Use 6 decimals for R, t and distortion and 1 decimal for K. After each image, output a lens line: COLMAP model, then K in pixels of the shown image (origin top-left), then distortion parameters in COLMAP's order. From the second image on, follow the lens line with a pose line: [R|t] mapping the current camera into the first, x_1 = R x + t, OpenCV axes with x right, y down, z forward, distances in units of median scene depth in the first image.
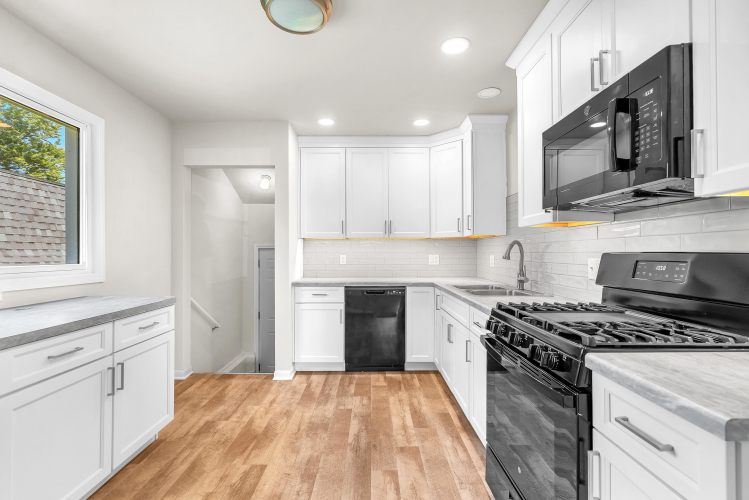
lens RADIAL K [[345.4, 0, 374.5], [0, 345.4, 250.0], [0, 0, 1]] dist [0.000800, 0.000264]
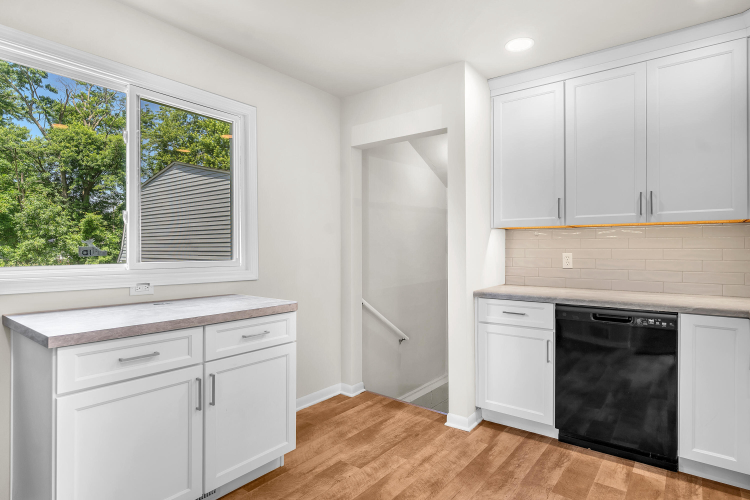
lens RADIAL K [[410.5, 0, 375.0], [0, 410.5, 250.0], [0, 0, 1]] dist [-0.000461, 0.001818]
pose [[0.782075, 0.000951, -0.623183, 0.127264], [0.004398, 0.999966, 0.007045, 0.003045], [0.623168, -0.008250, 0.782044, 0.241207]]
